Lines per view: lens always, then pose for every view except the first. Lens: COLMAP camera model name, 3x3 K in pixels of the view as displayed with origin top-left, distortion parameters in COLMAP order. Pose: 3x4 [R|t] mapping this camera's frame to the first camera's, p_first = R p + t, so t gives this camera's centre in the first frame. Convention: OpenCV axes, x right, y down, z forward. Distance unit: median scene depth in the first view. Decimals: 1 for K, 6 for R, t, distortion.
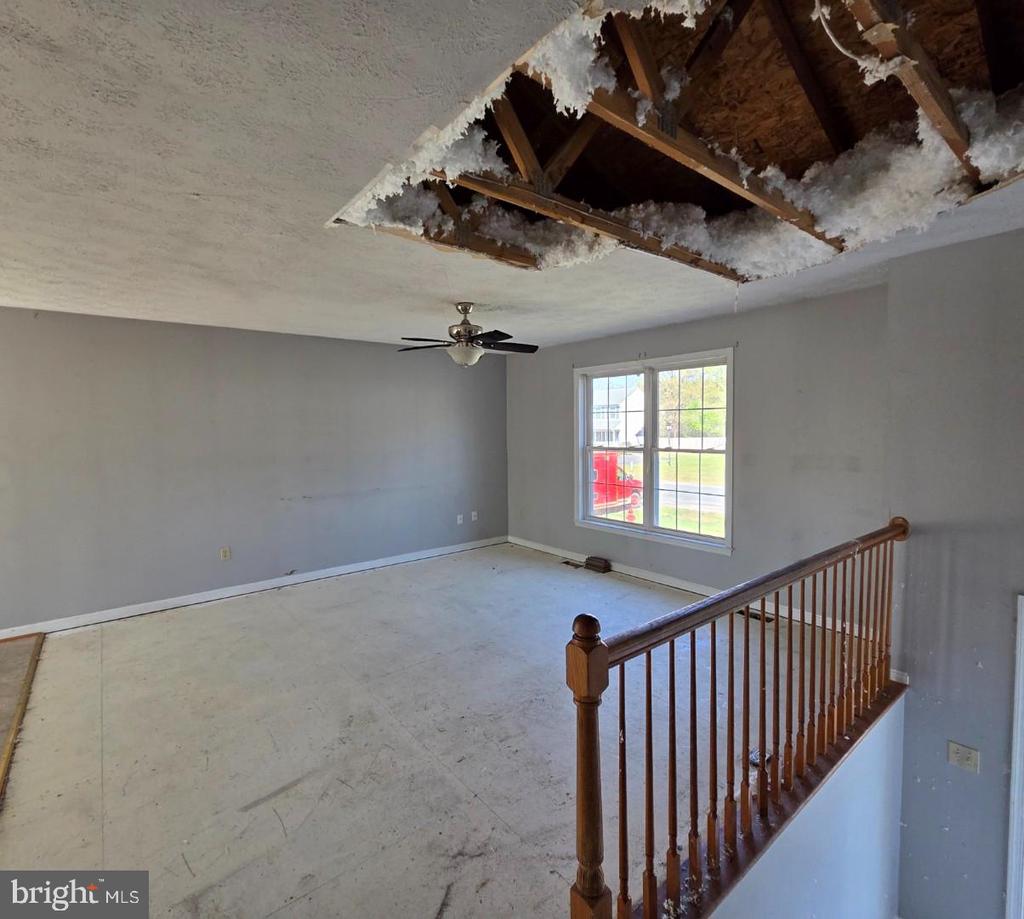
lens RADIAL K [[507.2, 0, 512.0], [0, 507.2, 459.5], [0, 0, 1]] dist [0.000315, -0.001102]
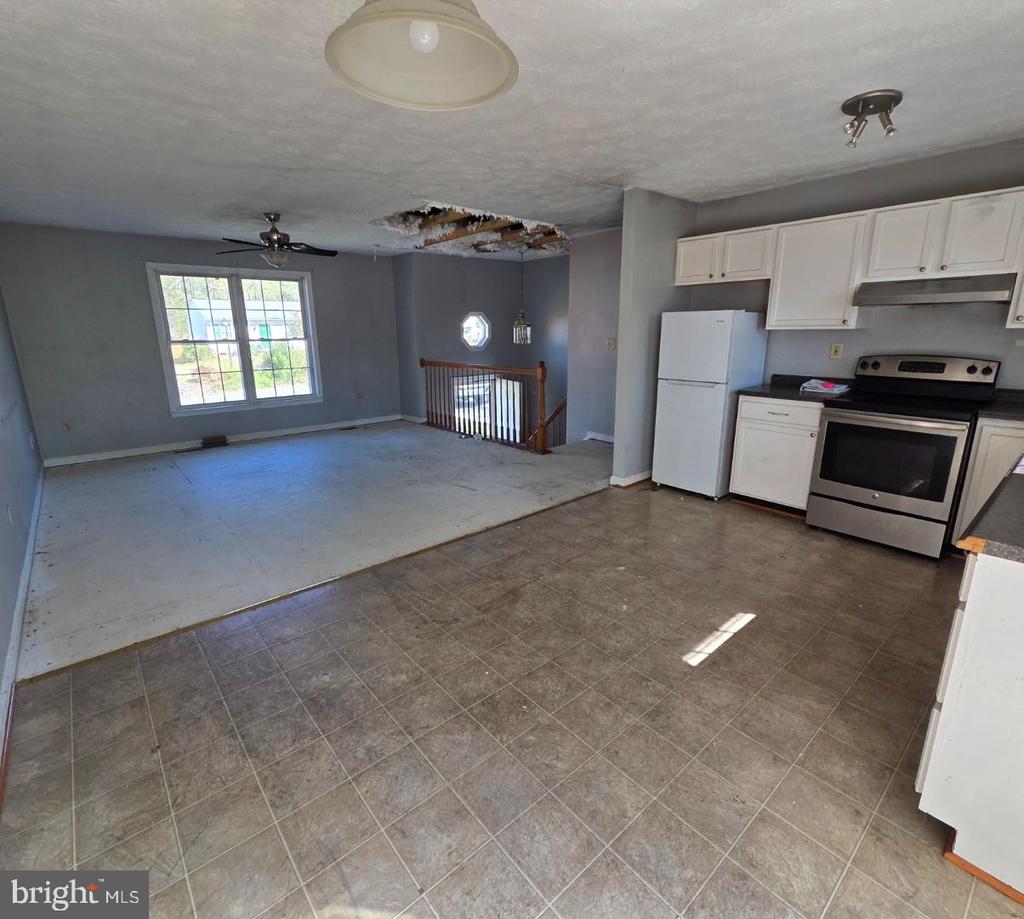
lens RADIAL K [[507.2, 0, 512.0], [0, 507.2, 459.5], [0, 0, 1]] dist [0.000315, -0.001102]
pose [[-0.031004, -0.237302, 0.970941, -1.117426], [0.075538, 0.968074, 0.239014, 0.017566], [-0.996661, 0.080753, -0.012089, 0.361493]]
